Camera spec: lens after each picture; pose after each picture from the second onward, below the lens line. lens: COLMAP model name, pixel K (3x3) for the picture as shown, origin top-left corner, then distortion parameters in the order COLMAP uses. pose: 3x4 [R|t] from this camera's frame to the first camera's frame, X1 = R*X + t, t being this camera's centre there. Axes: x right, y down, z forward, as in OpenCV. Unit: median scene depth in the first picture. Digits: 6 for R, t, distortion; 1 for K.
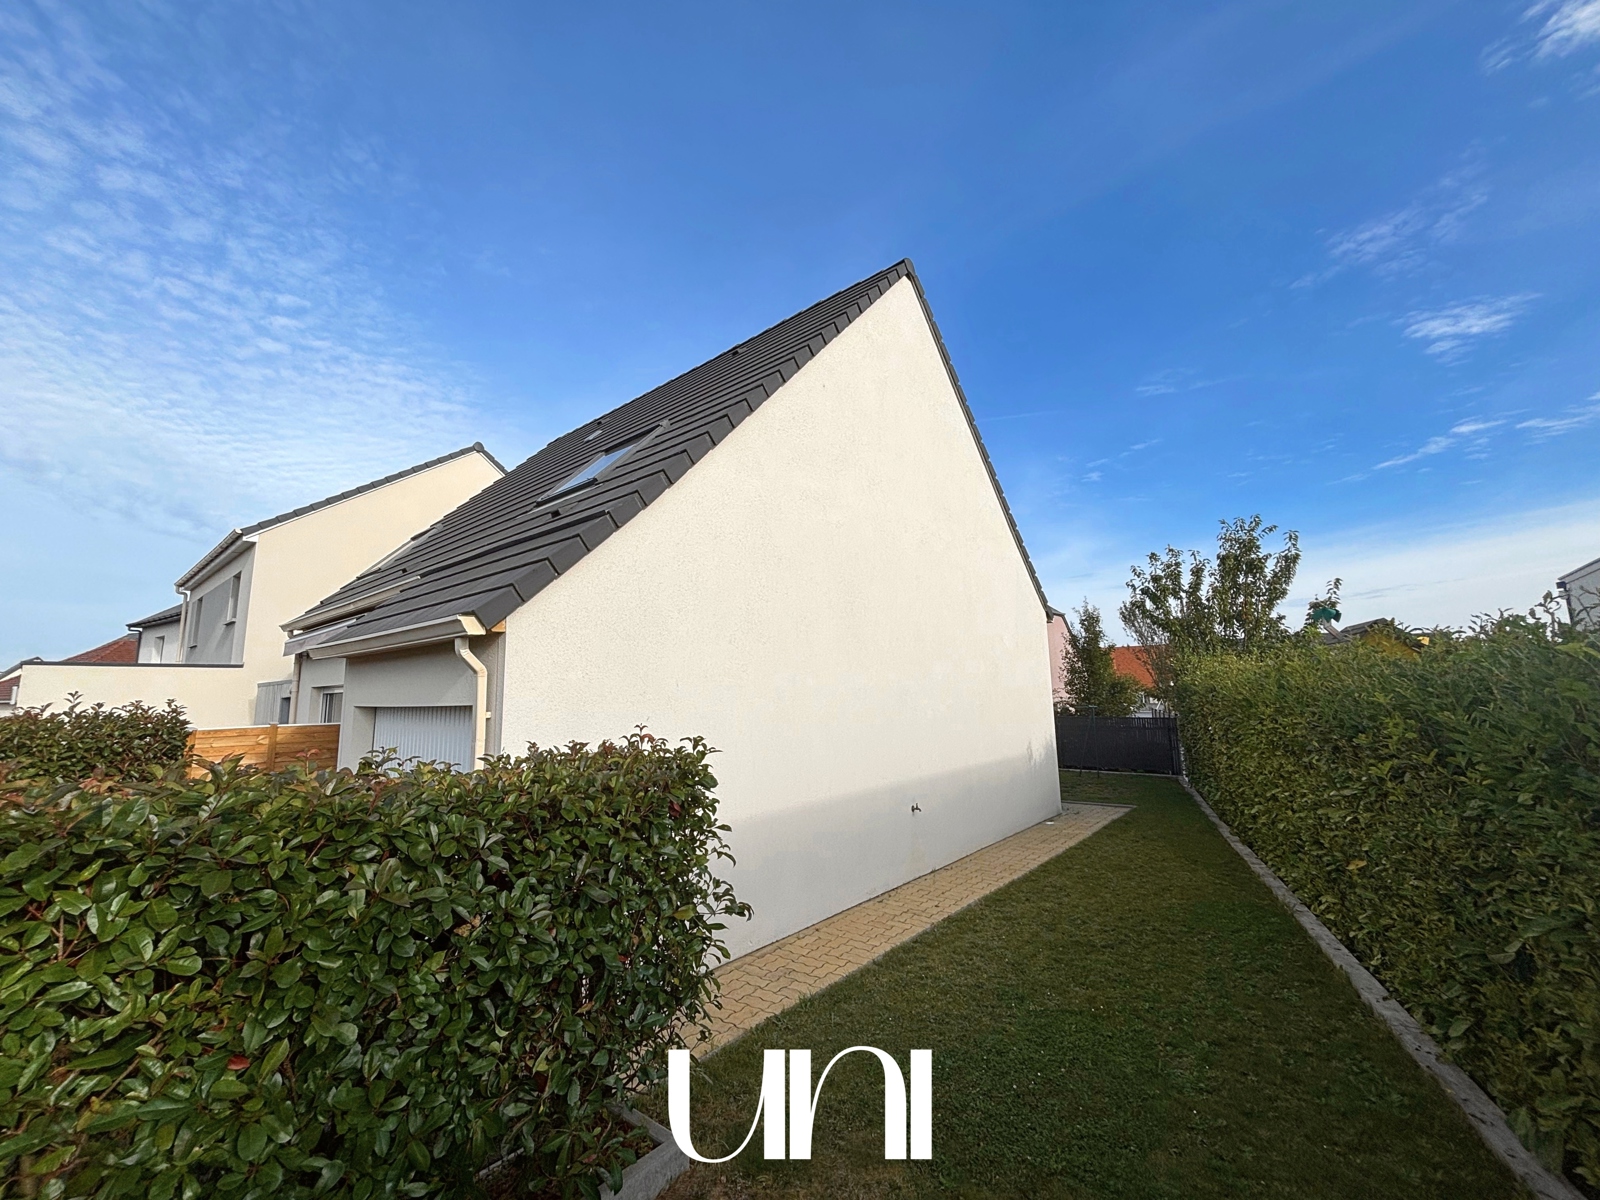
lens RADIAL K [[630.9, 0, 789.3], [0, 630.9, 607.1], [0, 0, 1]] dist [-0.006269, -0.001057]
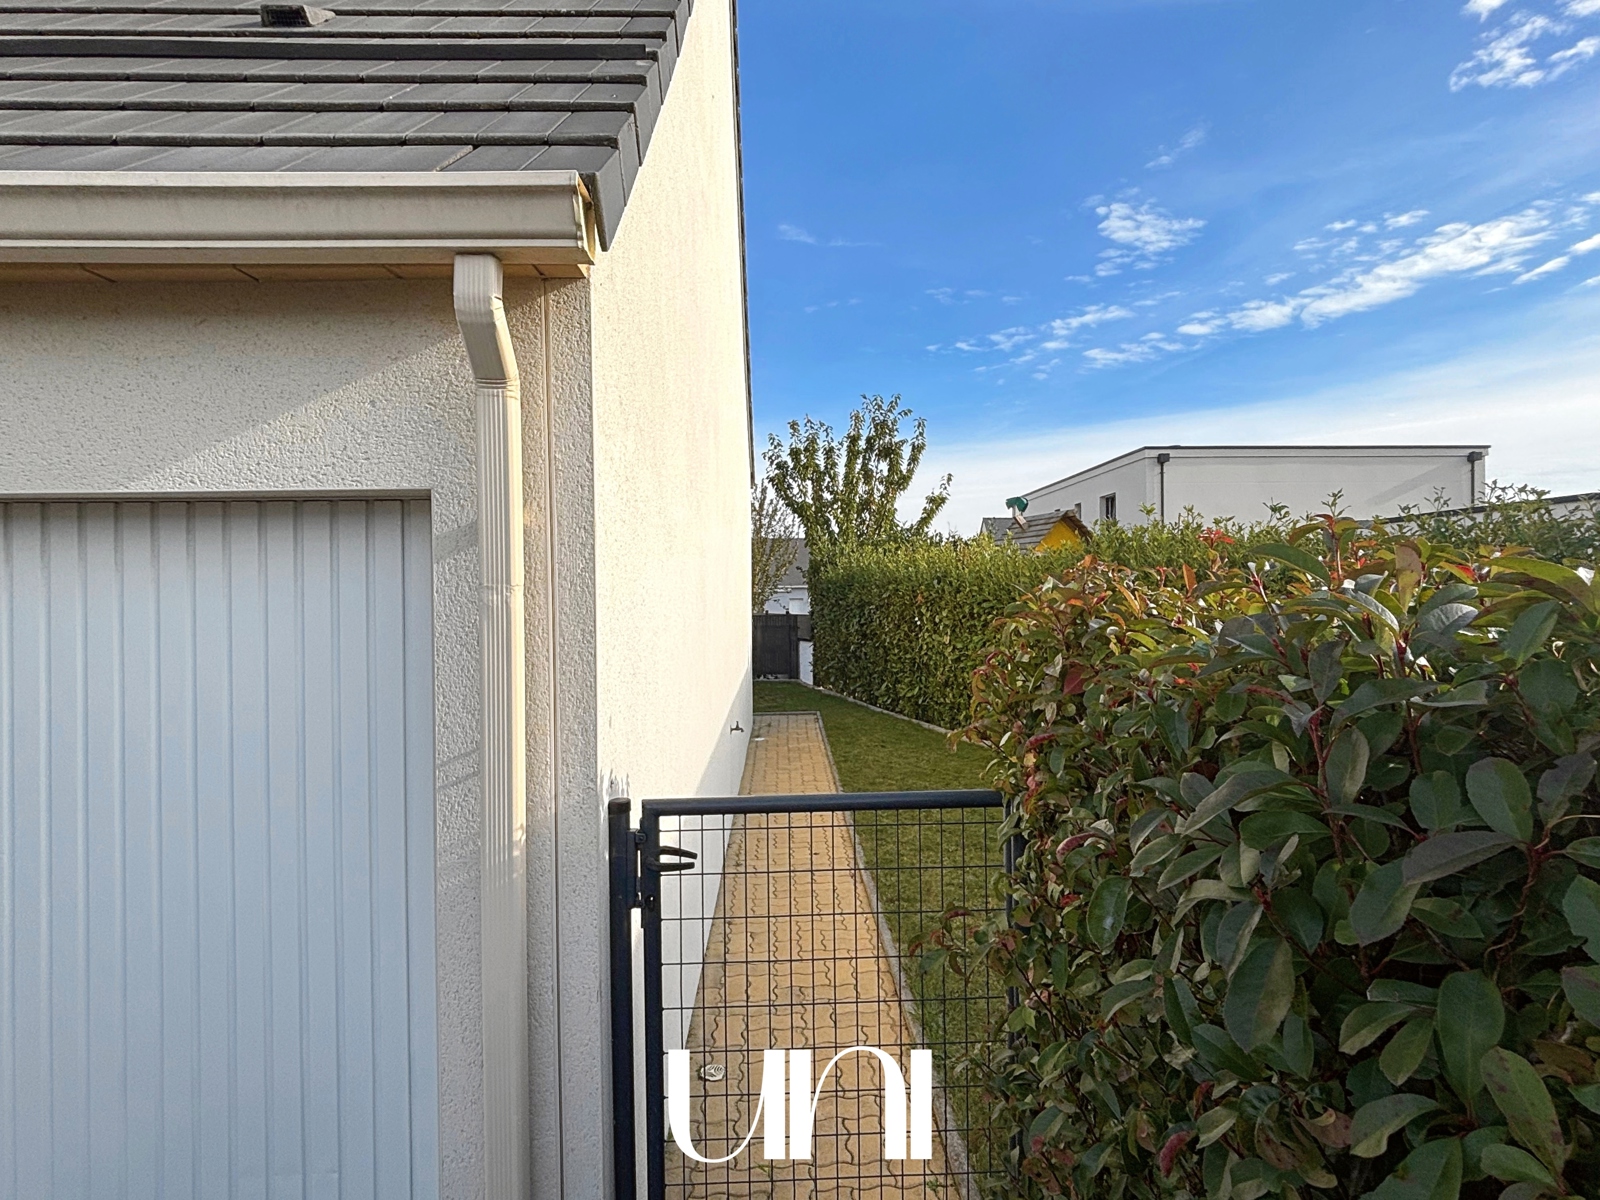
lens RADIAL K [[841.5, 0, 788.9], [0, 841.5, 592.9], [0, 0, 1]] dist [-0.010862, -0.002372]
pose [[0.756785, 0.012244, 0.653549, -0.174246], [-0.096193, 0.991025, 0.092821, 0.040740], [-0.646547, -0.133112, 0.751171, 0.144032]]
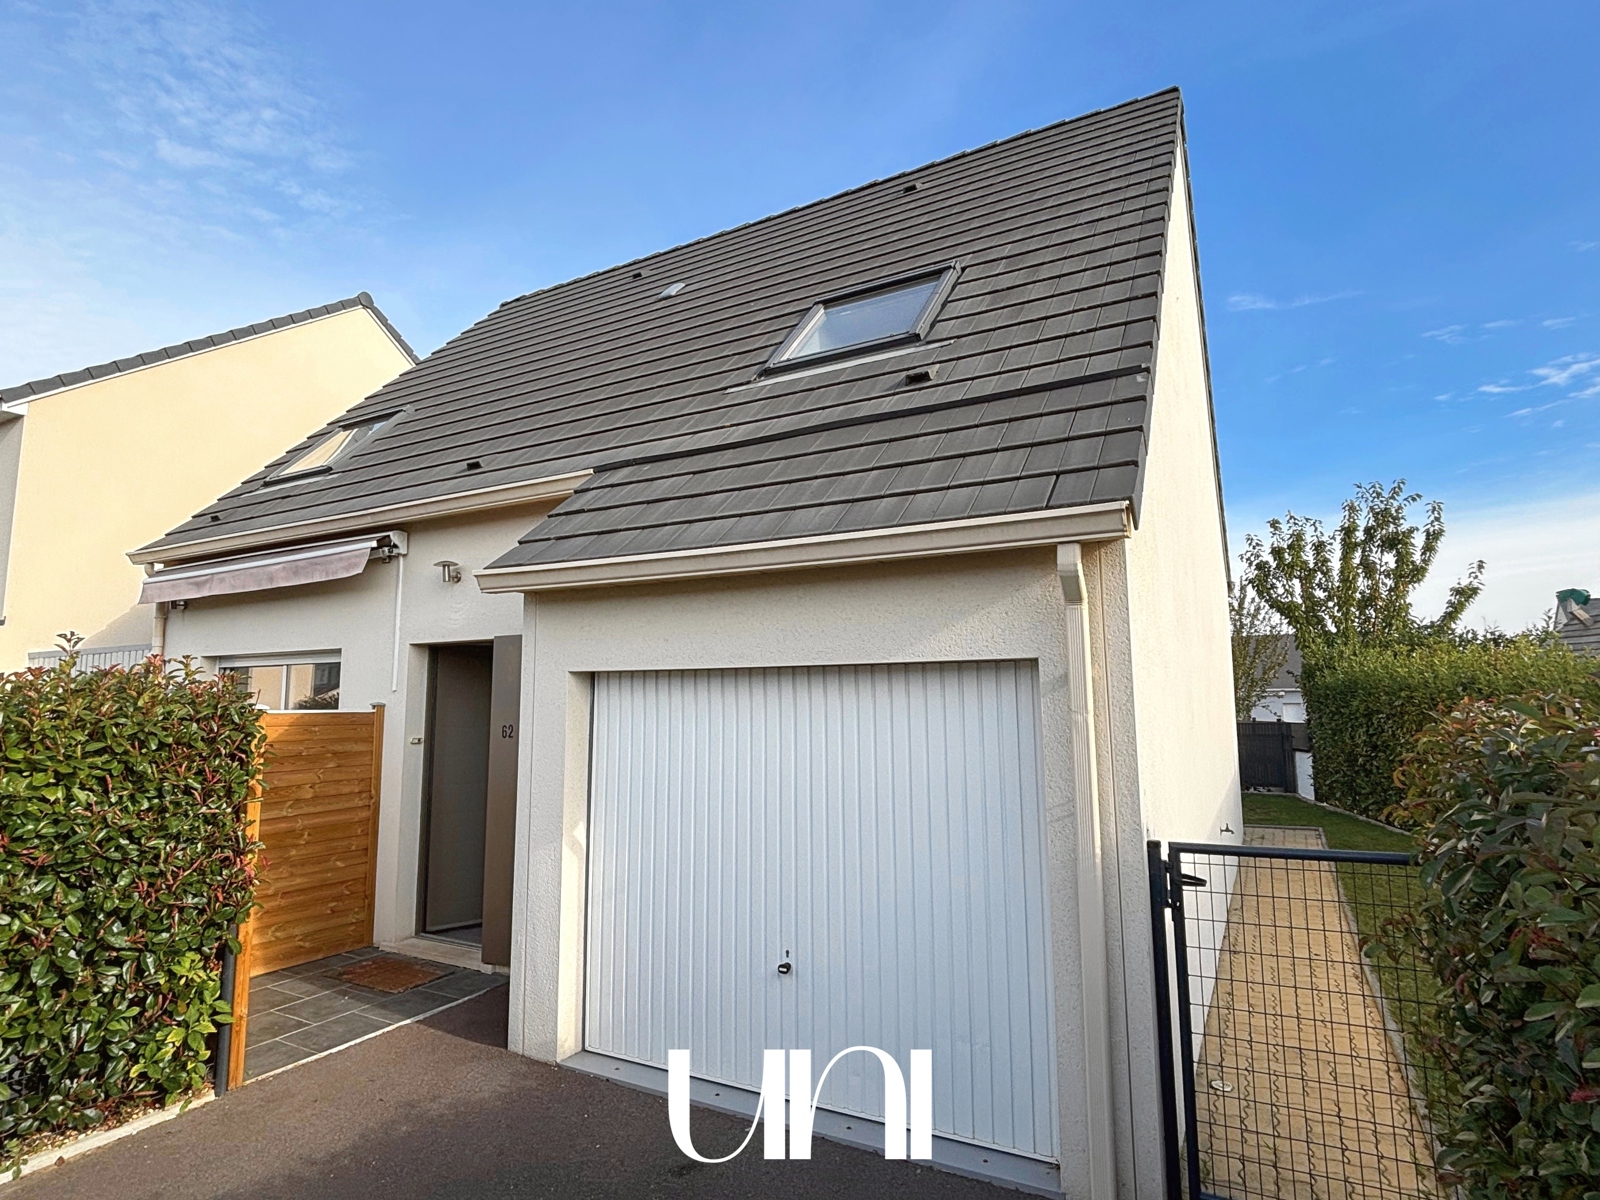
lens RADIAL K [[841.5, 0, 809.3], [0, 841.5, 600.0], [0, 0, 1]] dist [-0.010862, -0.002372]
pose [[0.979711, 0.035704, 0.197208, -0.235423], [-0.039392, 0.999114, 0.014805, 0.026751], [-0.196505, -0.022273, 0.980250, 0.067754]]
